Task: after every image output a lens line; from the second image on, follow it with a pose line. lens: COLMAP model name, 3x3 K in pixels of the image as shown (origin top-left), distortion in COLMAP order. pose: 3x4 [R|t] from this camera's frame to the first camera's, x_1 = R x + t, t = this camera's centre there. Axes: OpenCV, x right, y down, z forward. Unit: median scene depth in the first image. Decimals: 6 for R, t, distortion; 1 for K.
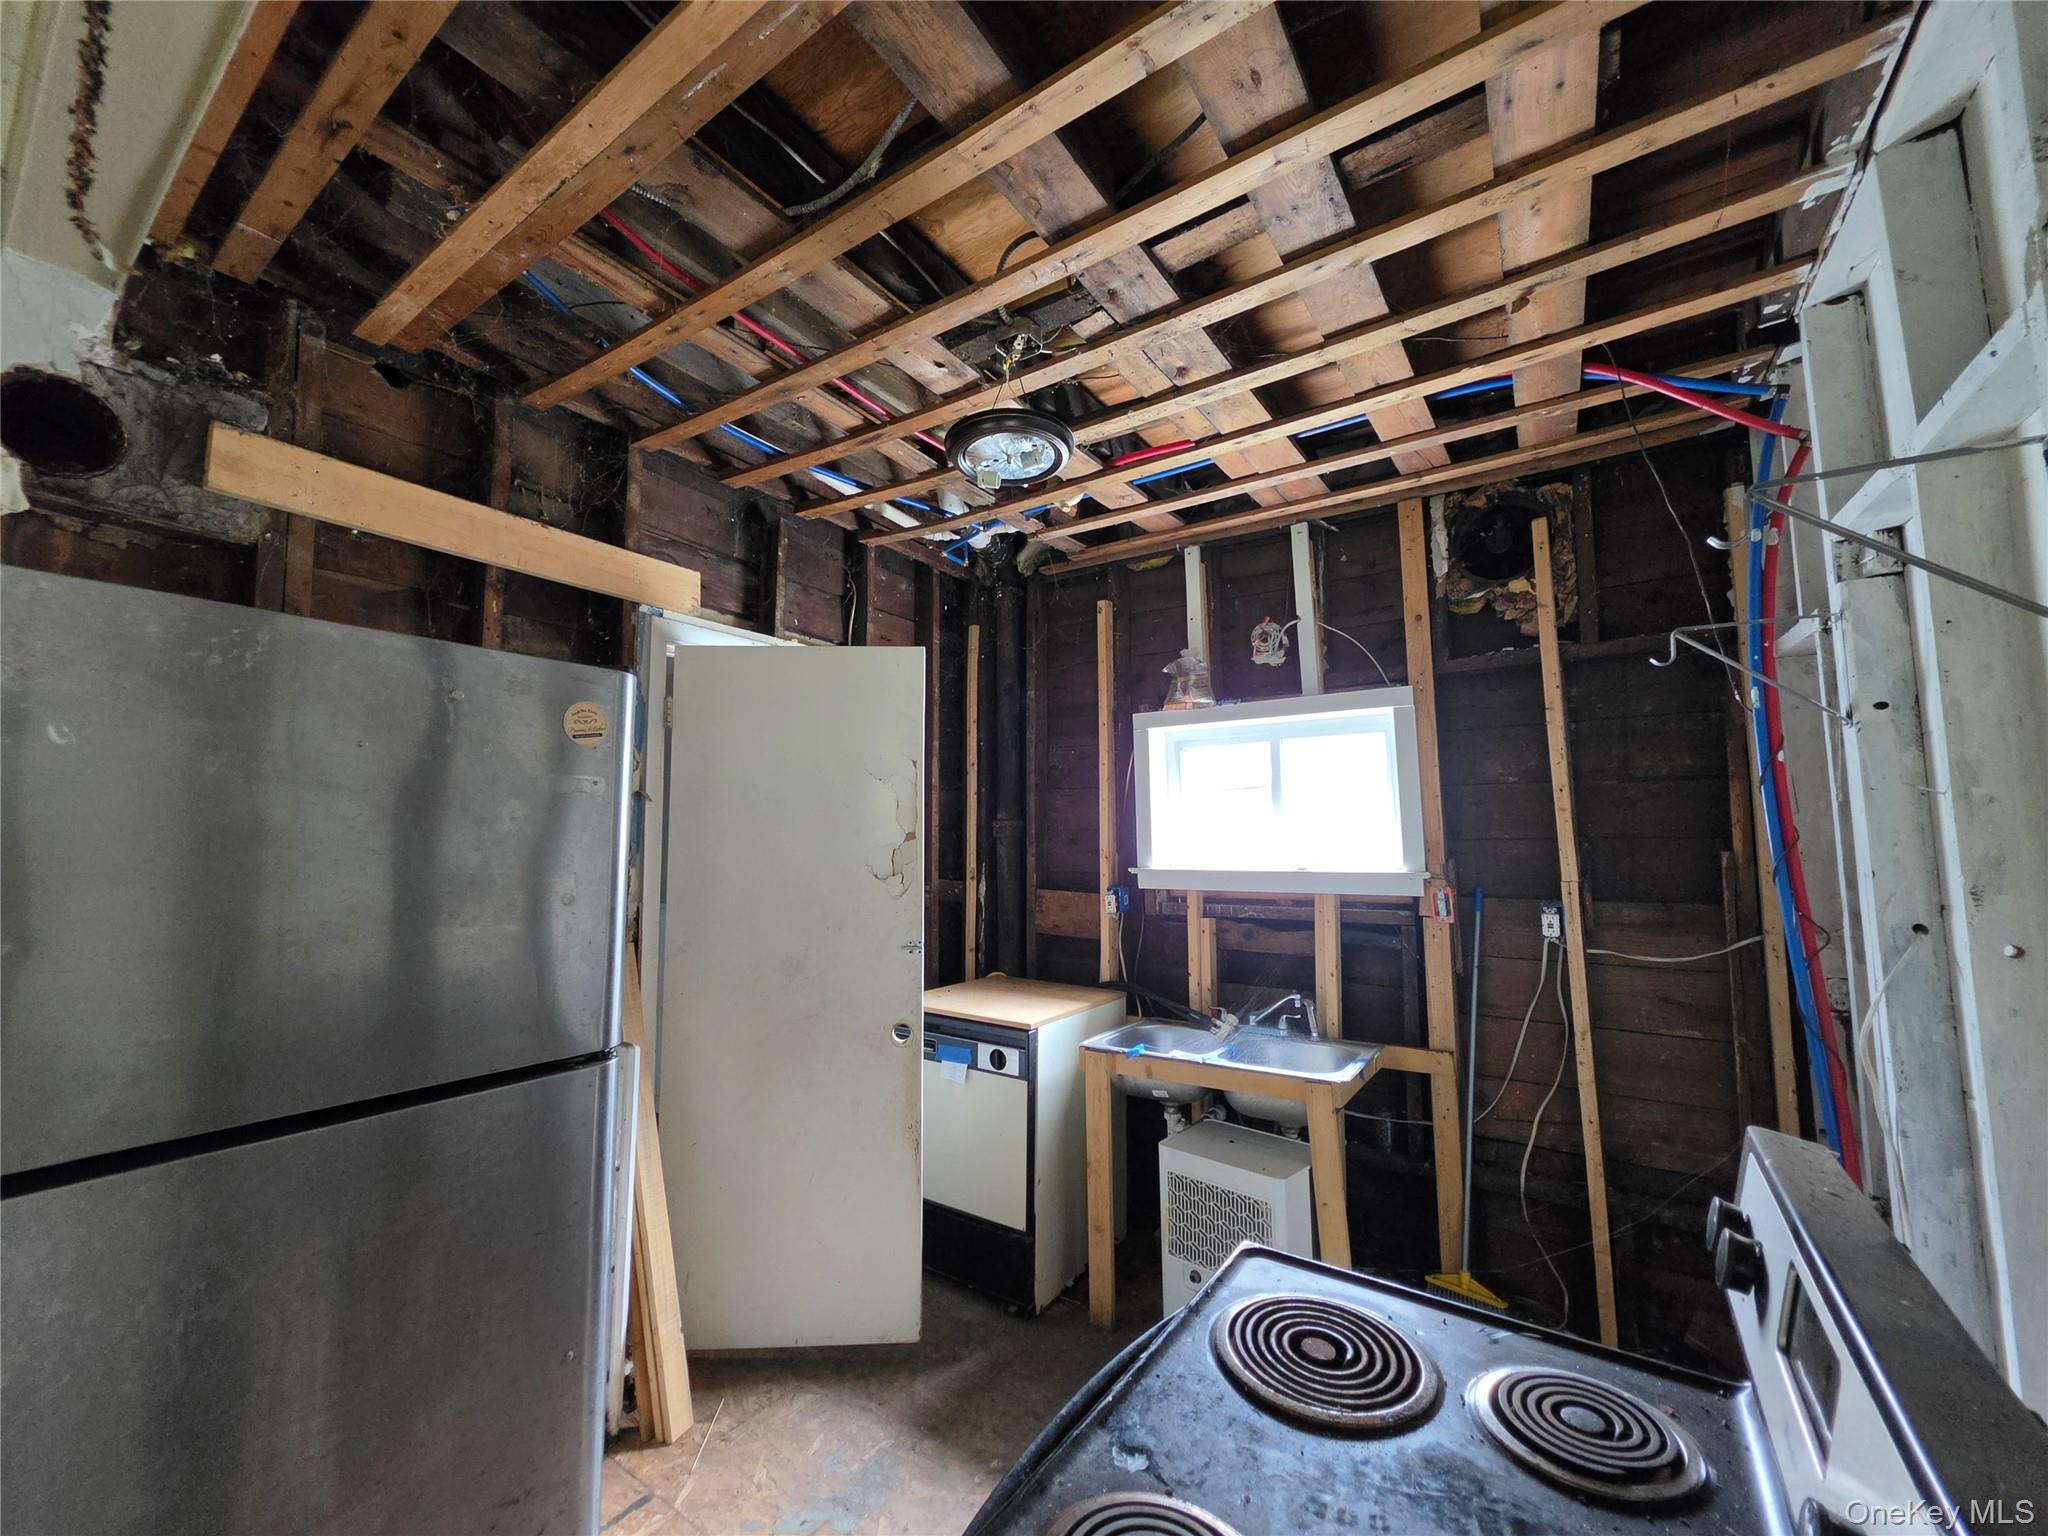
lens RADIAL K [[824.2, 0, 1024.1], [0, 824.2, 774.4], [0, 0, 1]] dist [-0.002607, 0.000614]
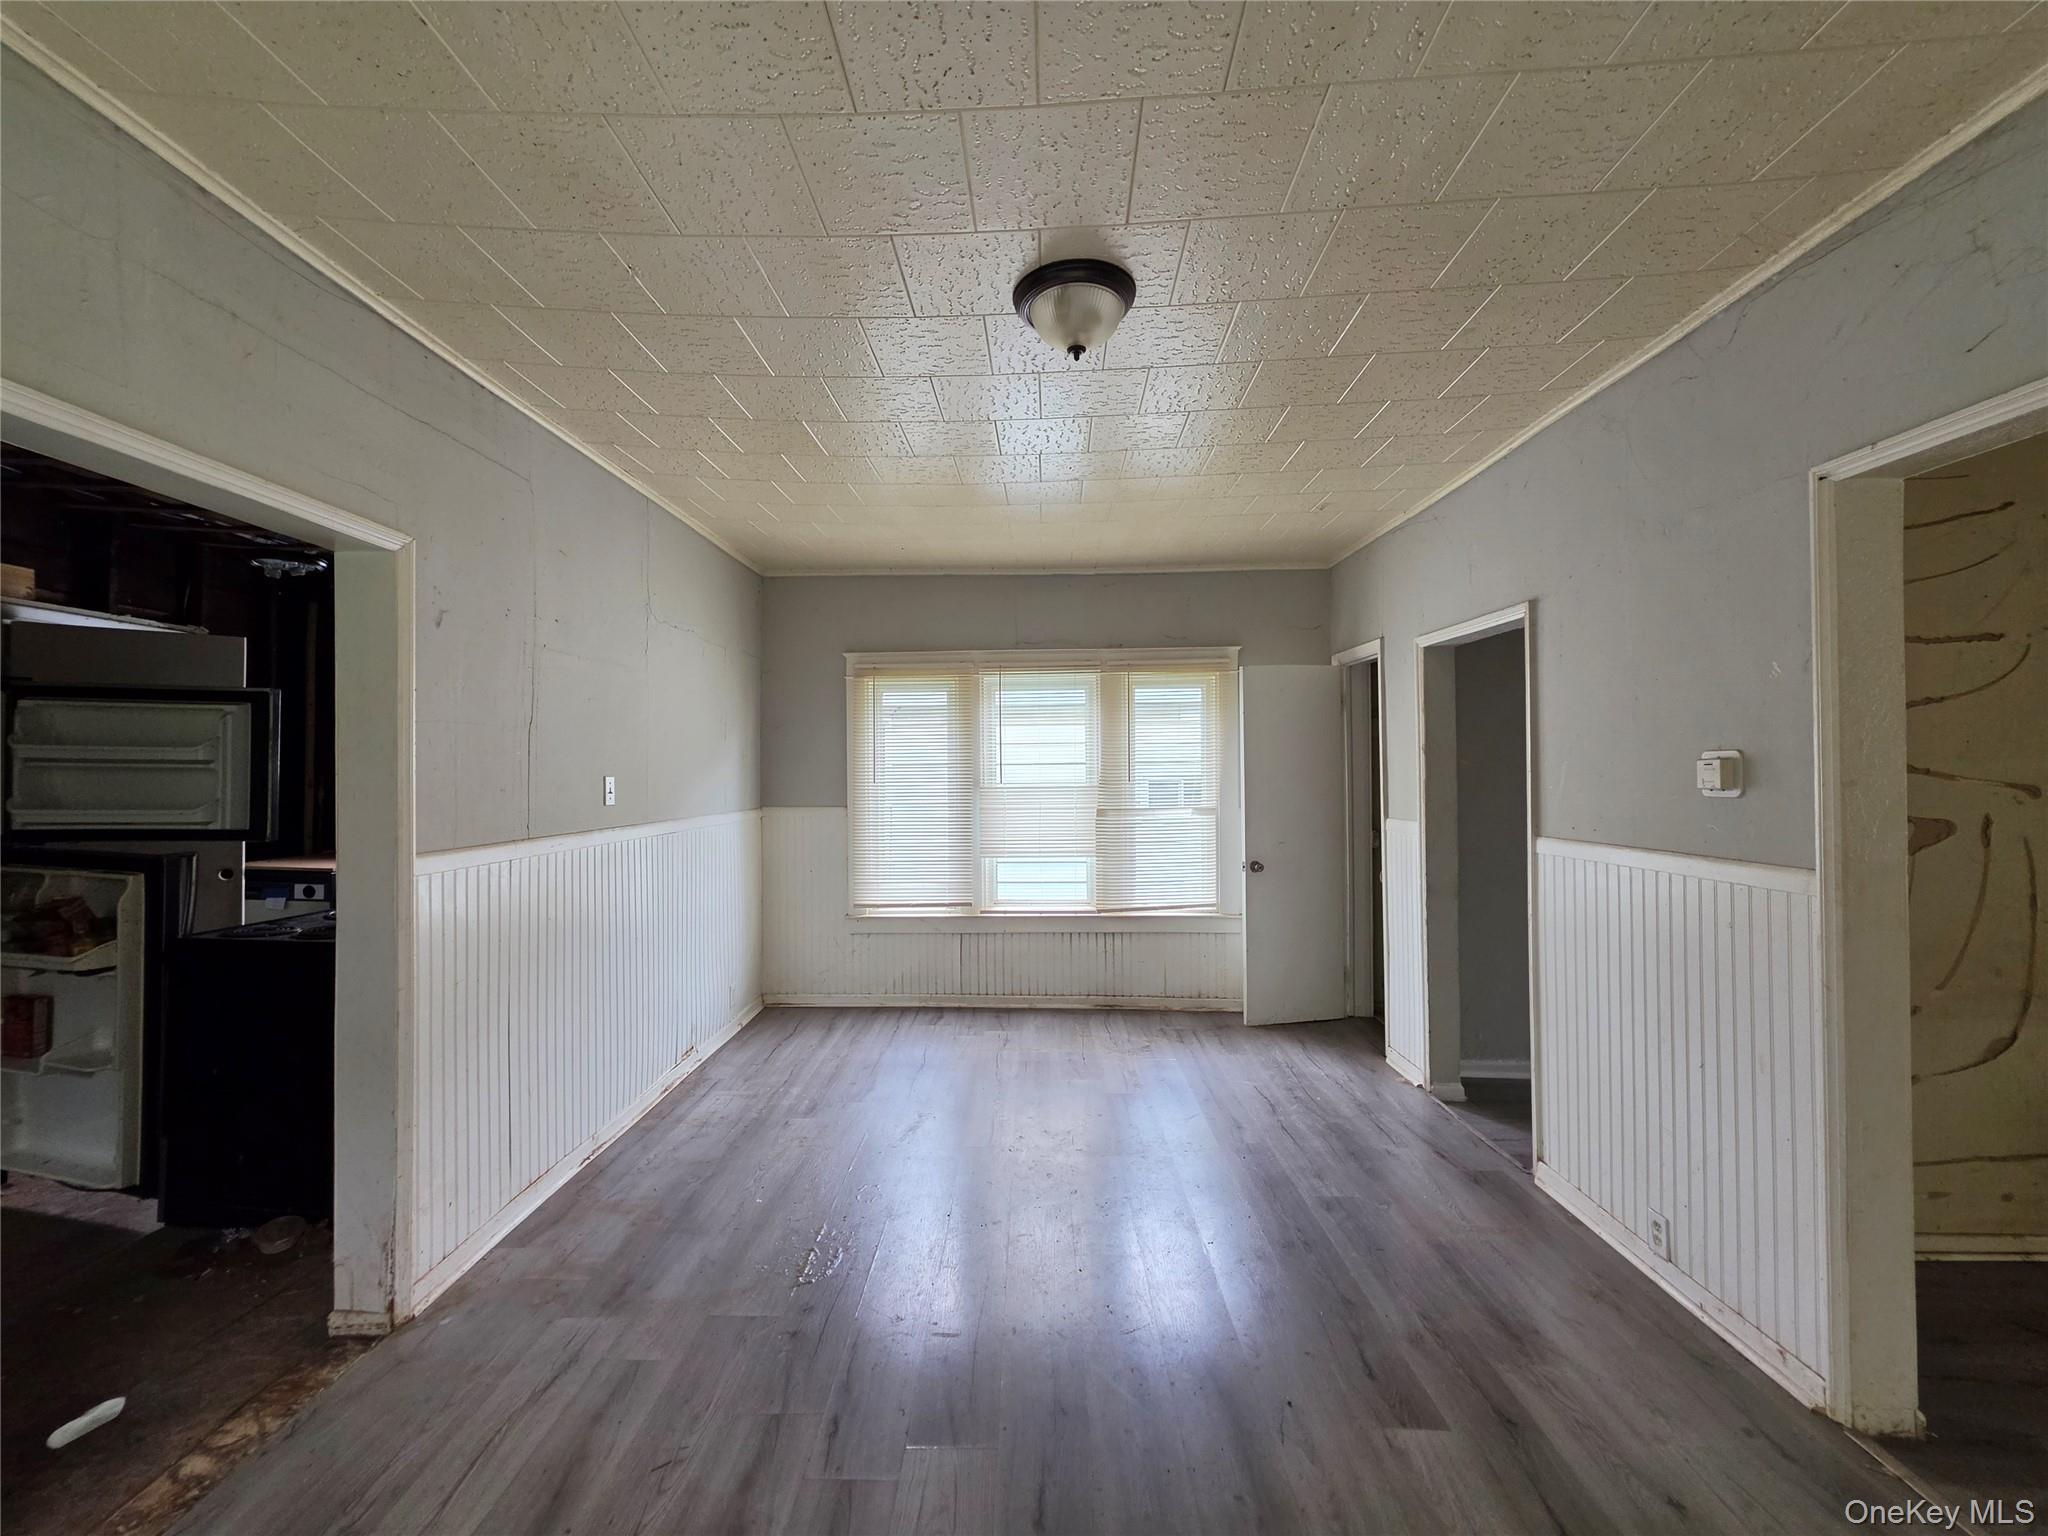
lens RADIAL K [[824.2, 0, 1026.7], [0, 824.2, 766.1], [0, 0, 1]] dist [-0.002607, 0.000614]
pose [[0.846413, 0.012741, 0.532375, 0.320823], [-0.055464, 0.996386, 0.064336, -0.092031], [-0.529631, -0.083982, 0.844060, -1.181737]]
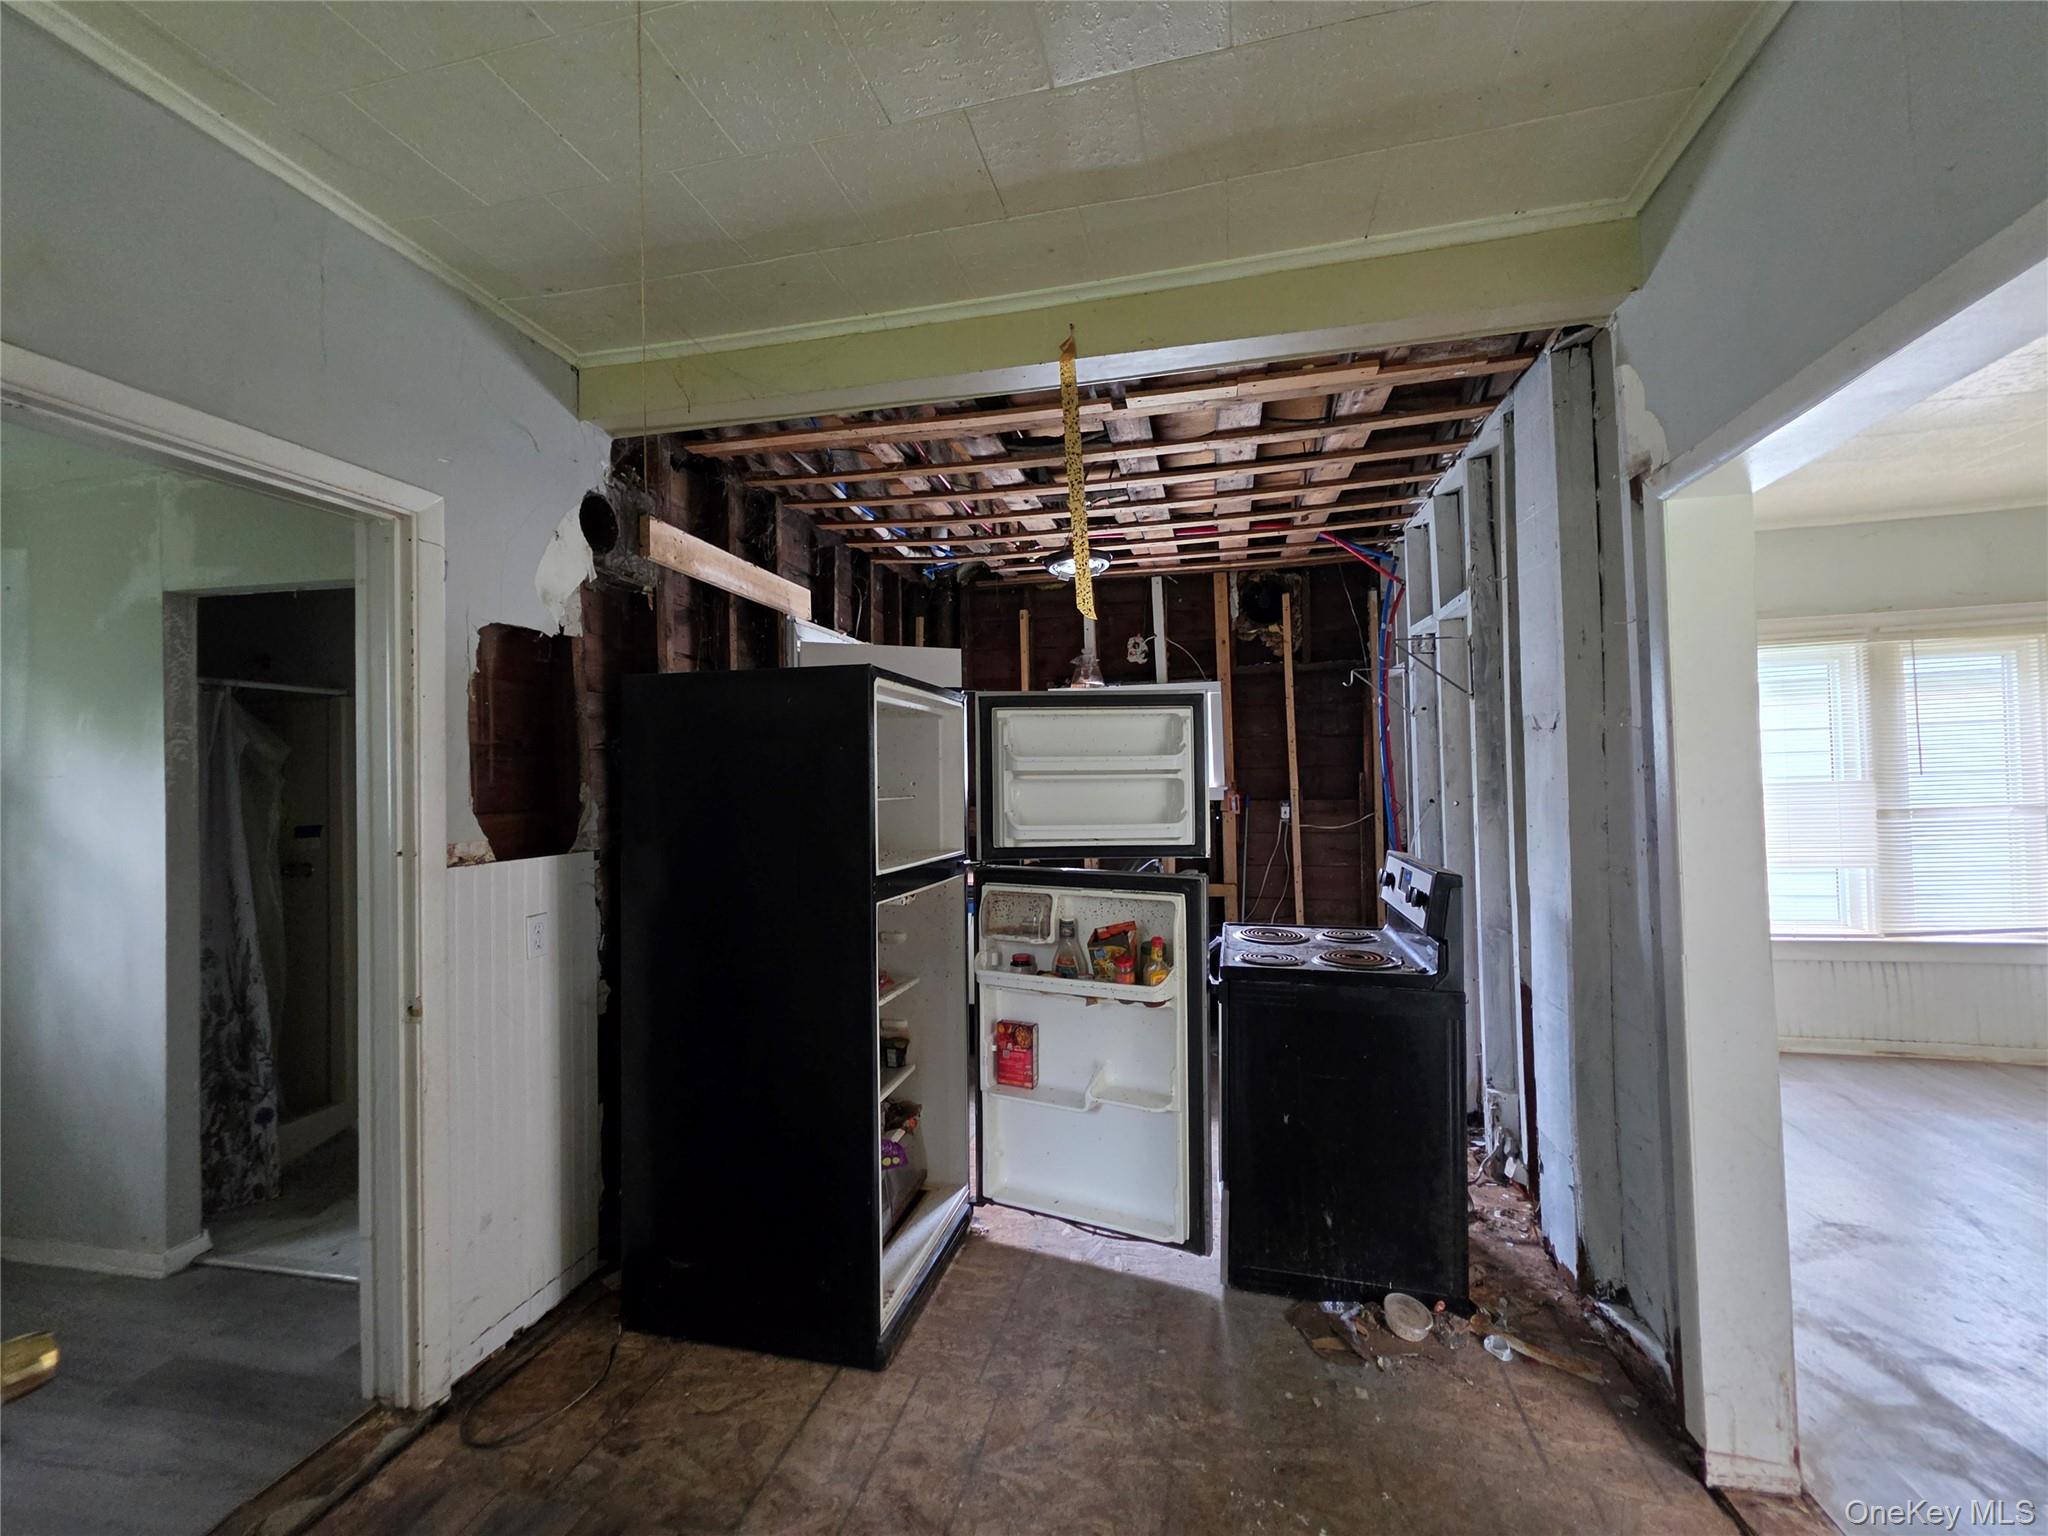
lens RADIAL K [[824.2, 0, 1028.0], [0, 824.2, 770.9], [0, 0, 1]] dist [-0.002607, 0.000614]
pose [[0.935379, -0.008786, 0.353538, -0.563344], [-0.015863, 0.997643, 0.066763, -0.029204], [-0.353291, -0.068057, 0.933035, -0.535665]]
